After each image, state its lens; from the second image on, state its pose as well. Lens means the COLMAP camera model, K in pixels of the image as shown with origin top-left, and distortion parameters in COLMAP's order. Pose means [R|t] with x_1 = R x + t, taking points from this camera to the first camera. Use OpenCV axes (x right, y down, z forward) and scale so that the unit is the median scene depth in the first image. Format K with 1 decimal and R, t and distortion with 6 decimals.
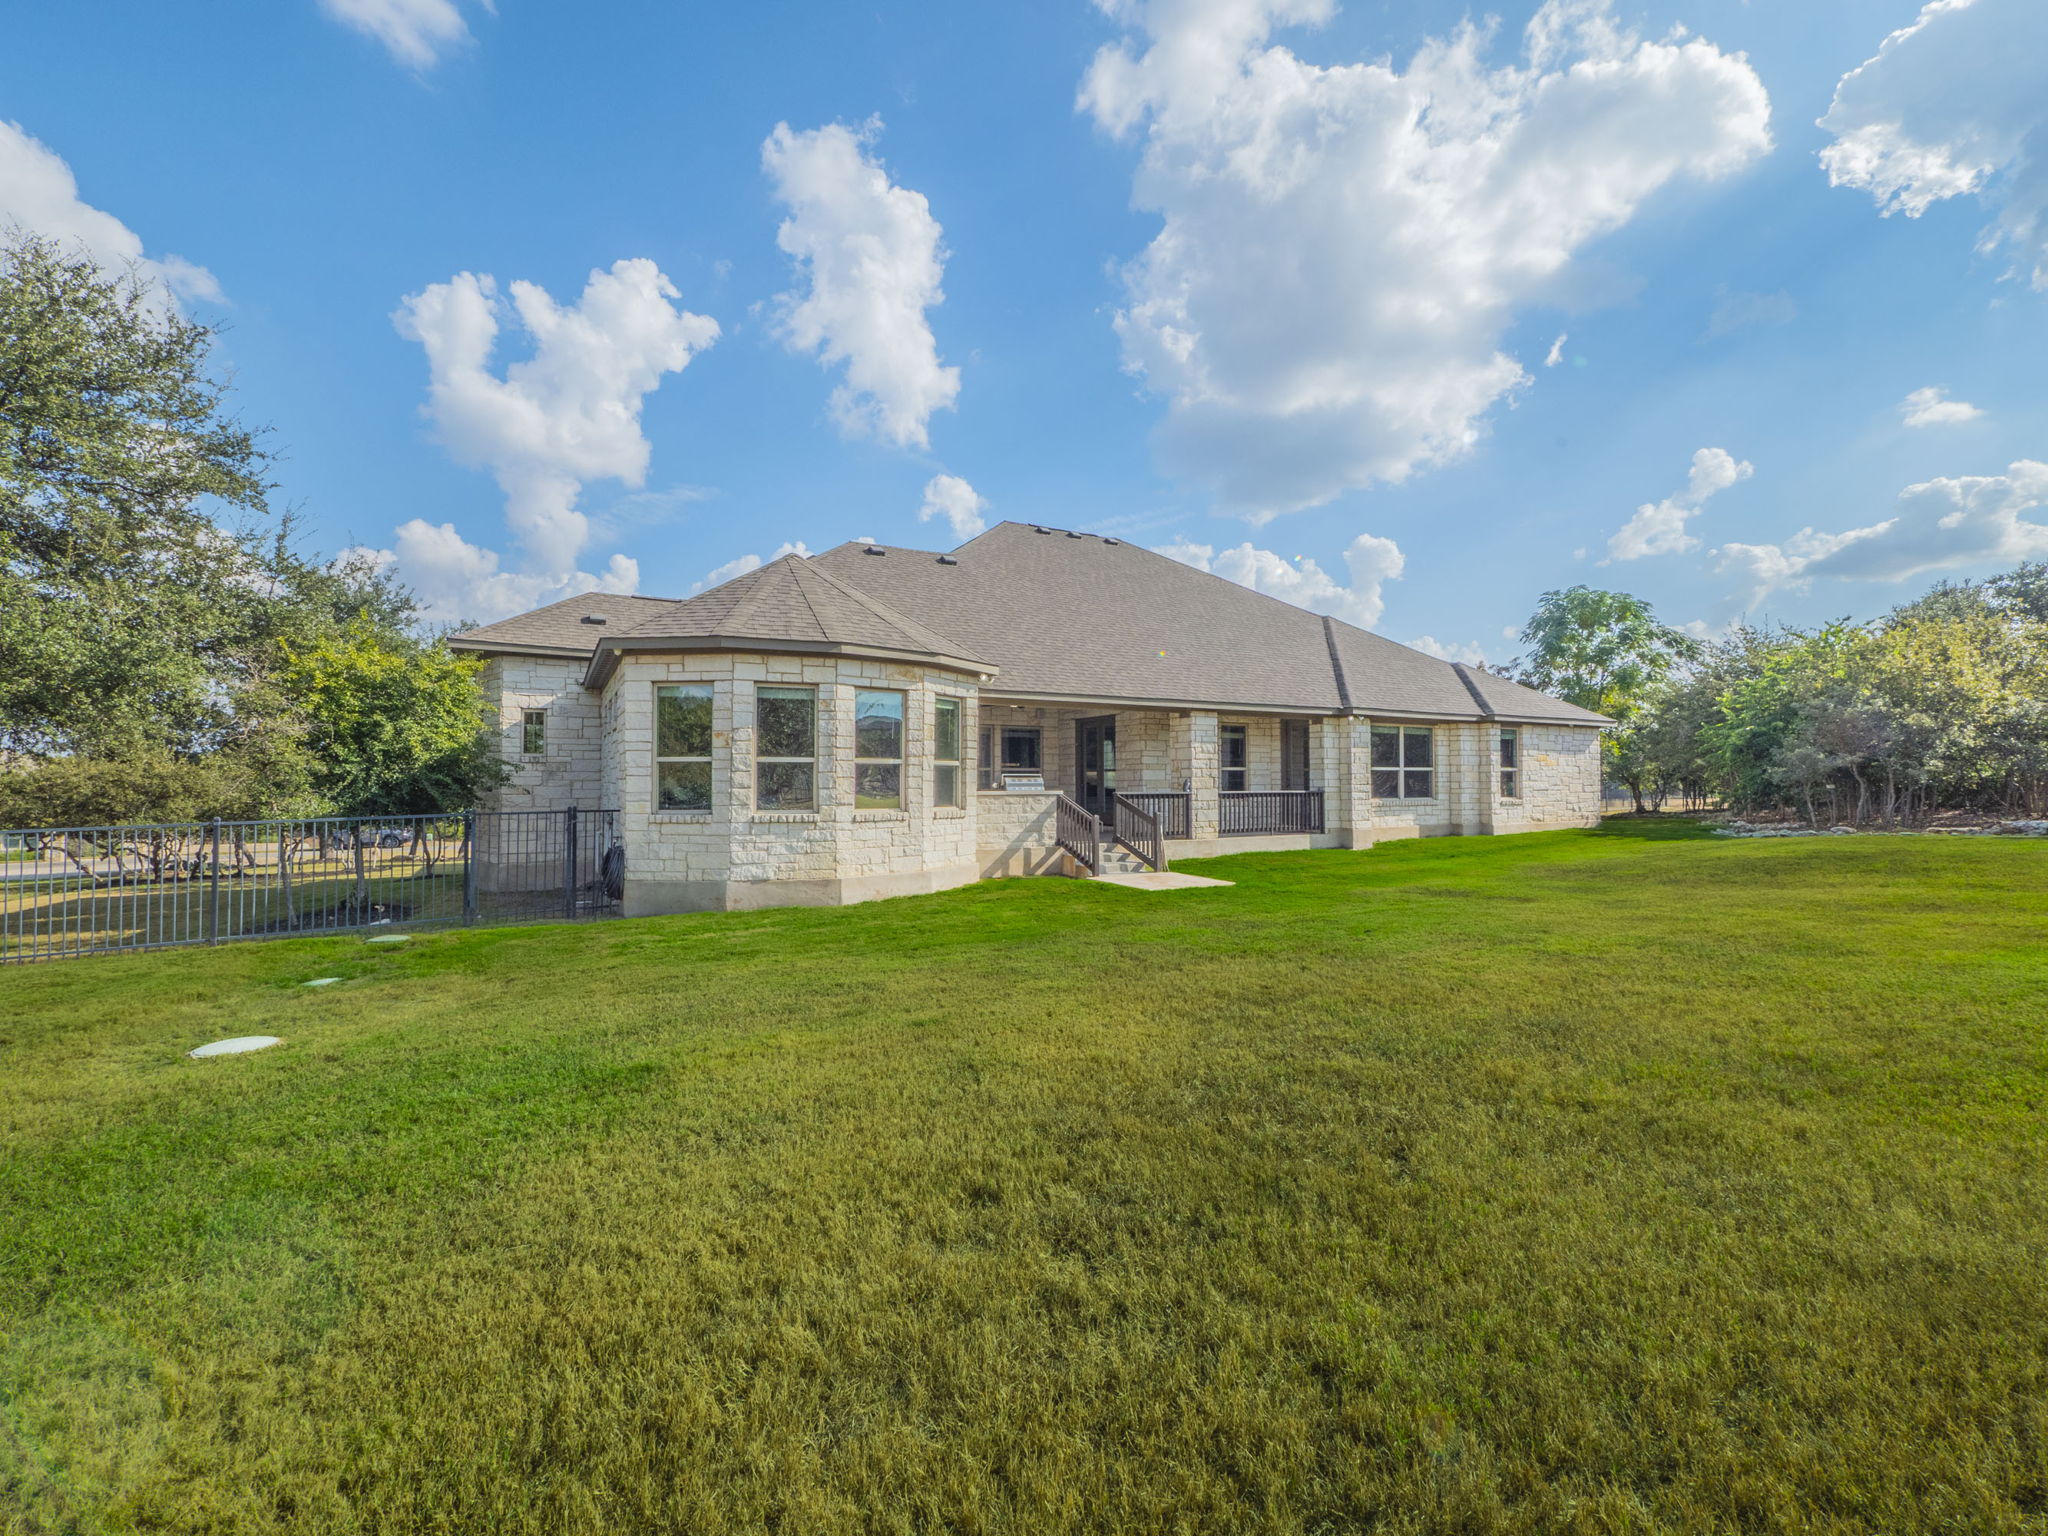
lens RADIAL K [[884.1, 0, 1010.8], [0, 884.1, 724.0], [0, 0, 1]] dist [0.014268, -0.000244]
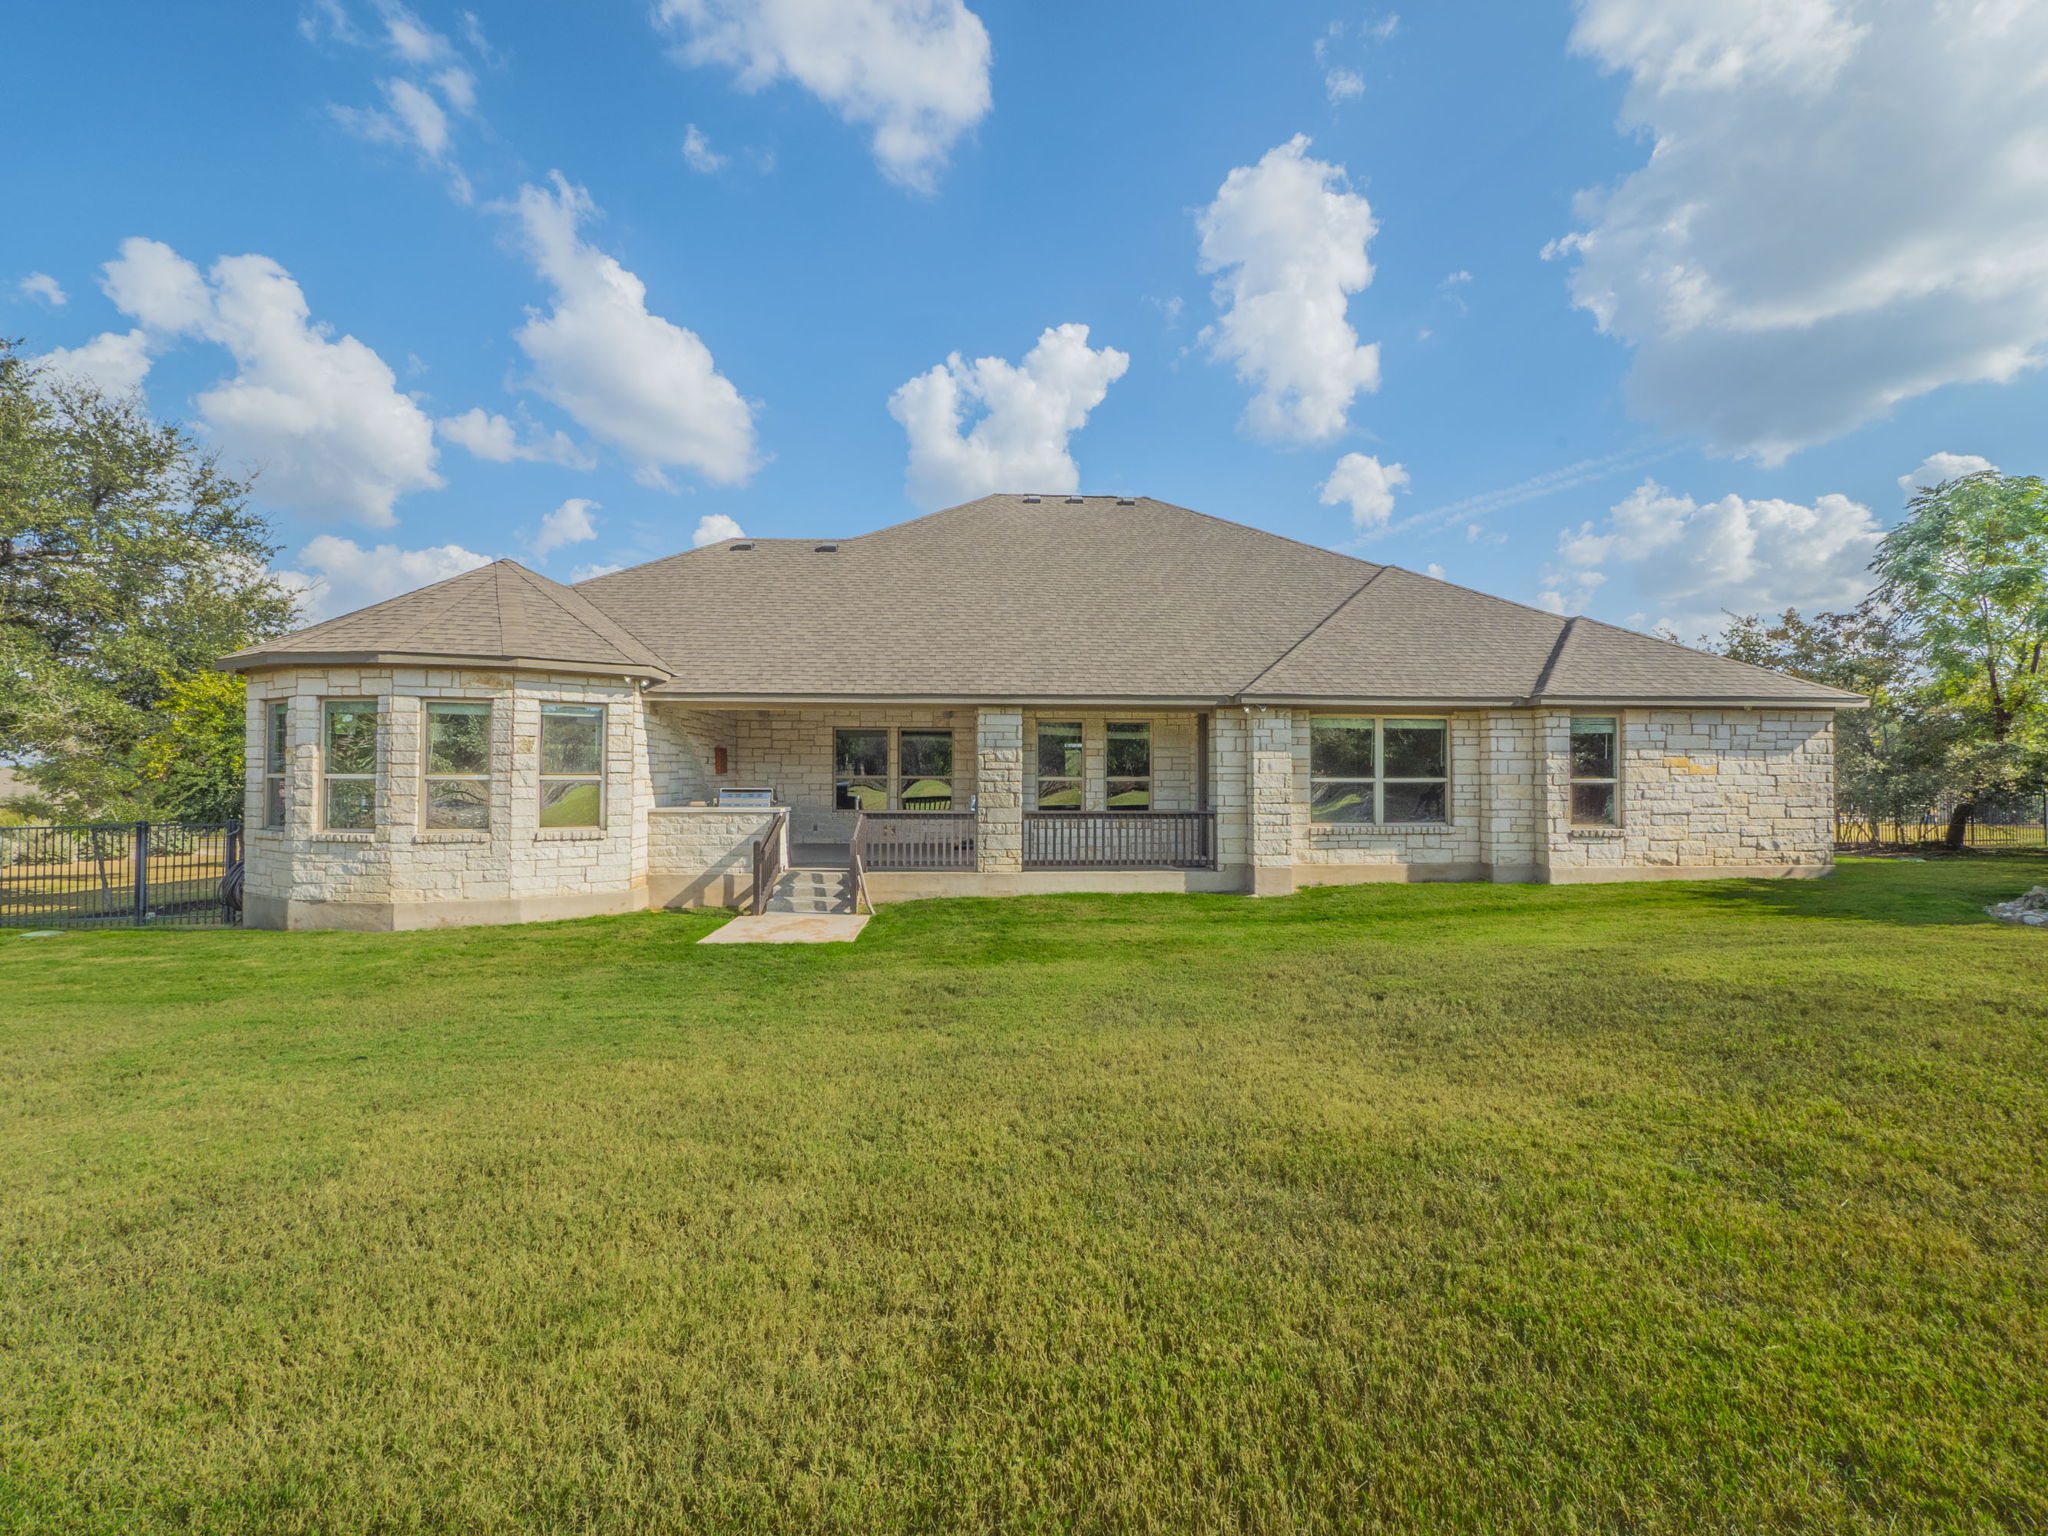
lens RADIAL K [[855.4, 0, 1081.5], [0, 855.4, 714.4], [0, 0, 1]] dist [0.003053, 0.000232]
pose [[0.901413, -0.027070, -0.432114, 0.558871], [0.024166, 0.999633, -0.012213, 0.002217], [0.432286, 0.000566, 0.901736, 0.323024]]
